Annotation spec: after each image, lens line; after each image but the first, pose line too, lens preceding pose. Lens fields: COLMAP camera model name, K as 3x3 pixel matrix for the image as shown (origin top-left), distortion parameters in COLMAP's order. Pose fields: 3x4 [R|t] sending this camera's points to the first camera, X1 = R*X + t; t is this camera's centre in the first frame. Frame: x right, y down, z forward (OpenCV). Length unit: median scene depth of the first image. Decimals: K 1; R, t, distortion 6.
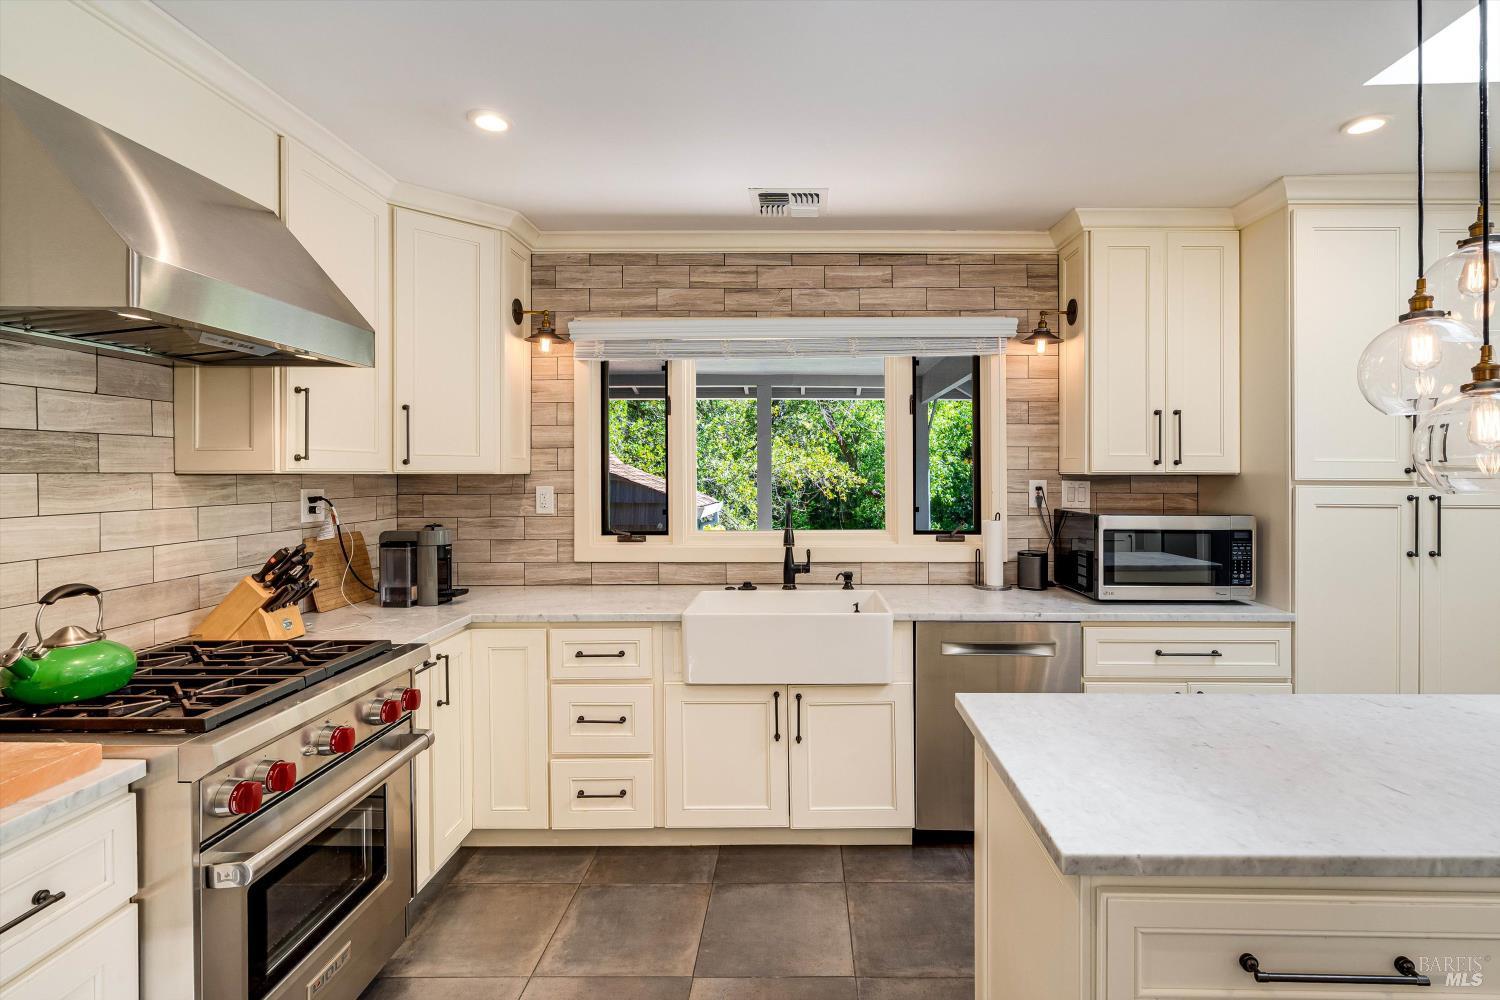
lens RADIAL K [[686.2, 0, 807.3], [0, 686.2, 473.9], [0, 0, 1]] dist [-0.006886, 0.002791]
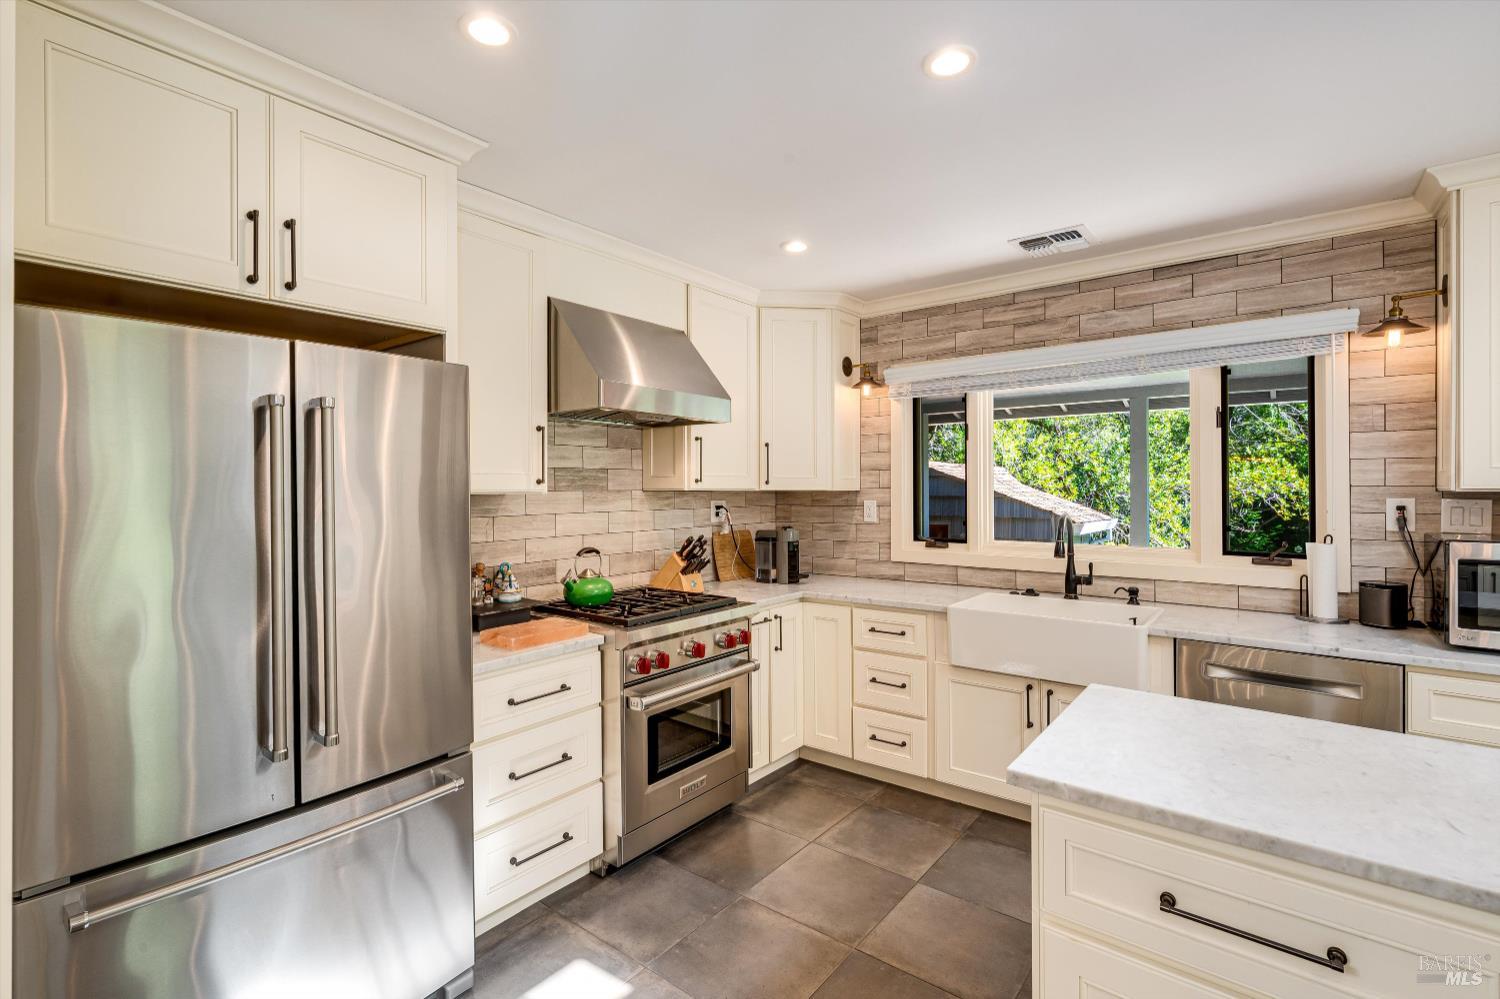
lens RADIAL K [[686.2, 0, 800.2], [0, 686.2, 490.0], [0, 0, 1]] dist [-0.006886, 0.002791]
pose [[0.810491, -0.000335, -0.585751, 0.304470], [0.000425, 1.000000, 0.000016, -0.001509], [0.585751, -0.000262, 0.810491, -0.128994]]
